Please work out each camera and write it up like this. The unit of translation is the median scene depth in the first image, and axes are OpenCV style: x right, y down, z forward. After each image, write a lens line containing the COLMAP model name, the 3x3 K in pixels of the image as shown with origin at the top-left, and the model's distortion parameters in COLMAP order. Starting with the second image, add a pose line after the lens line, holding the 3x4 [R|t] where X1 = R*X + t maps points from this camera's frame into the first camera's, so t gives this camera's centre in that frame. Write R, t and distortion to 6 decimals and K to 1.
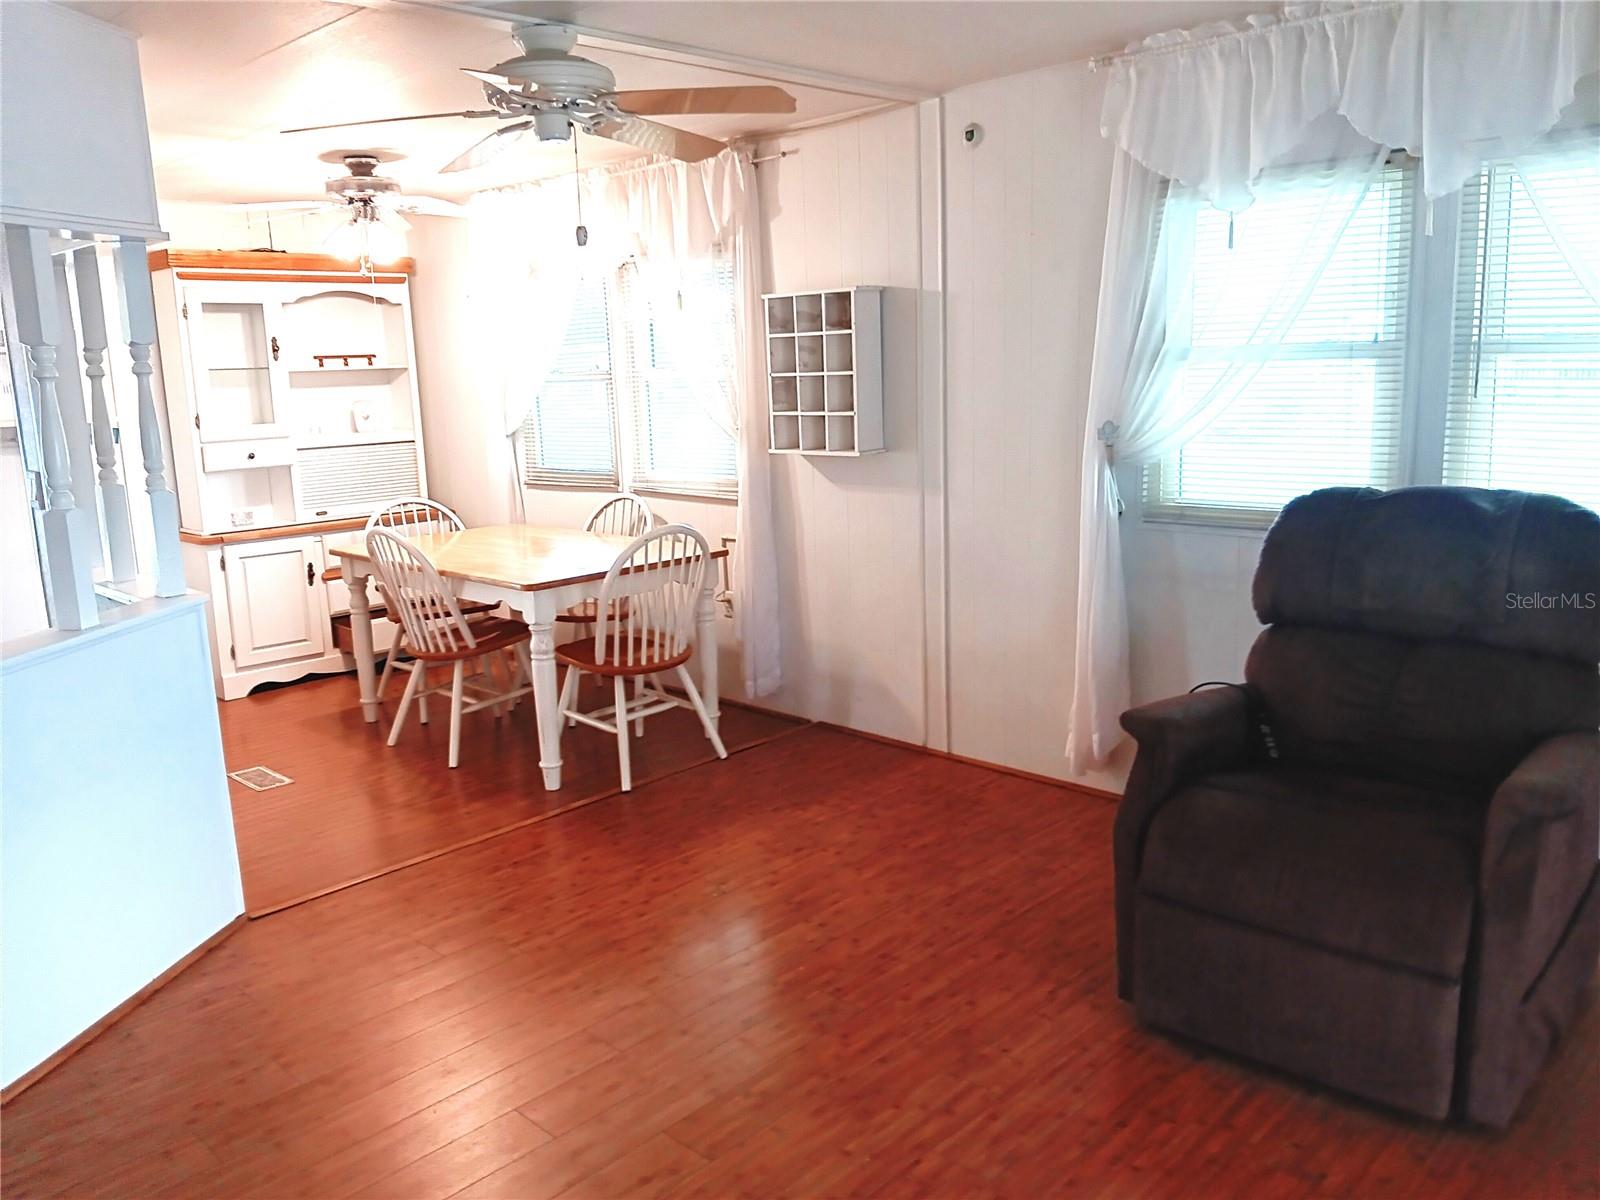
lens RADIAL K [[1228.1, 0, 800.0], [0, 1228.1, 600.0], [0, 0, 1]] dist [0.038270, -0.098470]
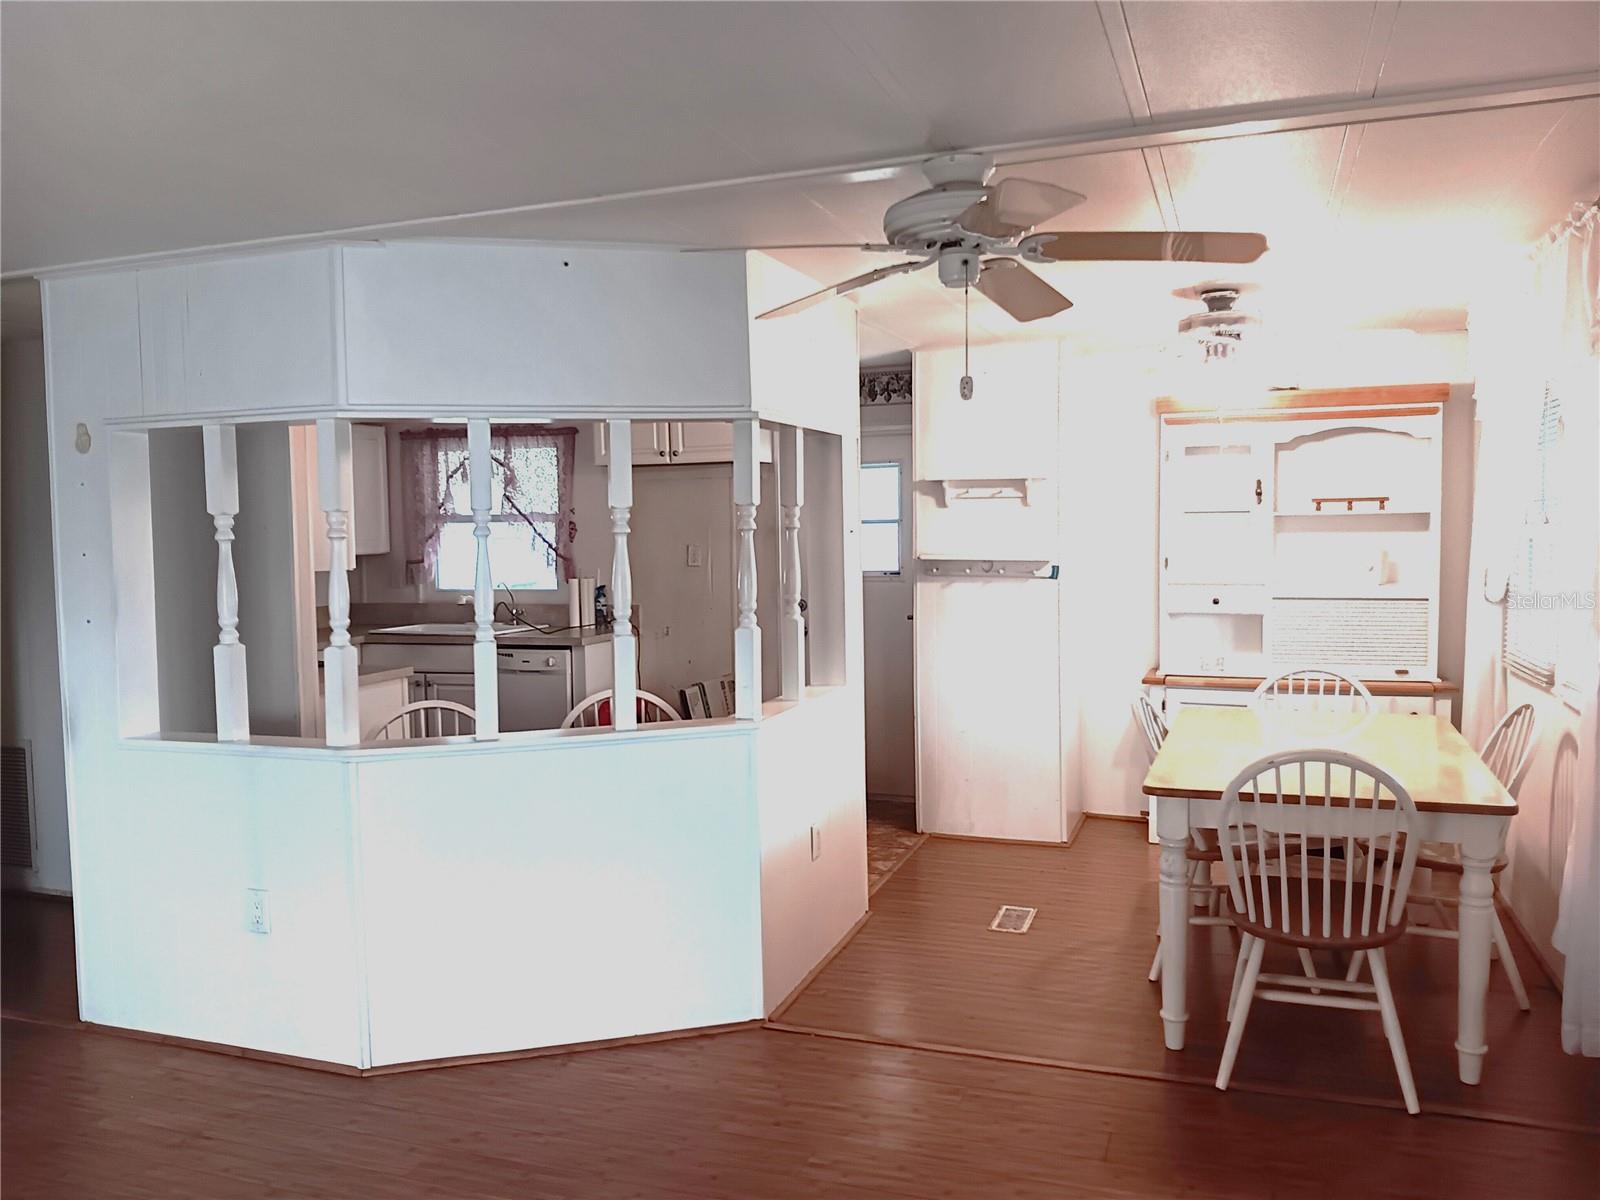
lens RADIAL K [[1228.1, 0, 800.0], [0, 1228.1, 600.0], [0, 0, 1]] dist [0.038270, -0.098470]
pose [[0.410059, 0.083570, -0.908222, 0.372462], [-0.170285, 0.985298, 0.013779, -0.093854], [0.896022, 0.149007, 0.418261, 0.376040]]
